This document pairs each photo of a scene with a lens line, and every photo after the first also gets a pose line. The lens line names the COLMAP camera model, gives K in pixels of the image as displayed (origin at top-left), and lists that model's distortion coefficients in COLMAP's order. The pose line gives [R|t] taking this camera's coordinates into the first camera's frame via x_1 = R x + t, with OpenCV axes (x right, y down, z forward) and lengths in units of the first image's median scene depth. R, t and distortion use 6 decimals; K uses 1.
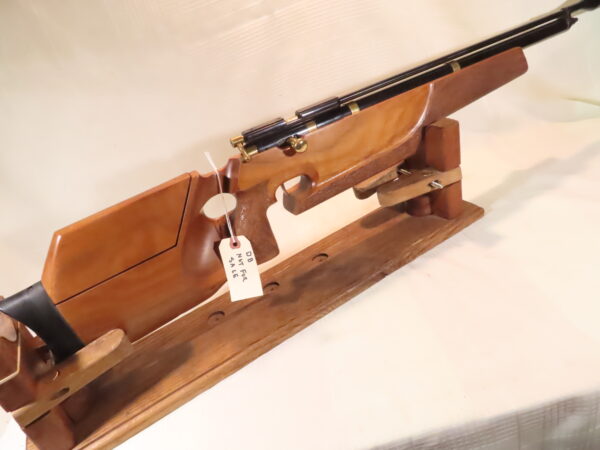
lens RADIAL K [[426.6, 0, 300.0], [0, 426.6, 225.0], [0, 0, 1]] dist [-0.008408, 0.000562]
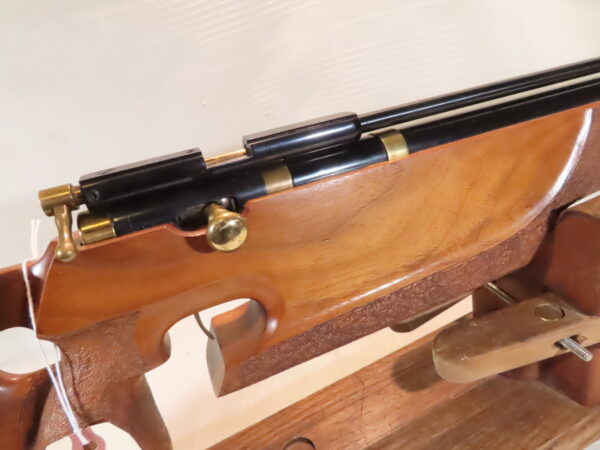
lens RADIAL K [[413.0, 0, 300.8], [0, 413.0, 214.7], [0, 0, 1]] dist [0.001986, 0.001413]
pose [[0.988268, 0.123875, -0.089339, 0.082640], [-0.131500, 0.987647, -0.085211, -0.168013], [0.077680, 0.095959, 0.992350, 0.622805]]
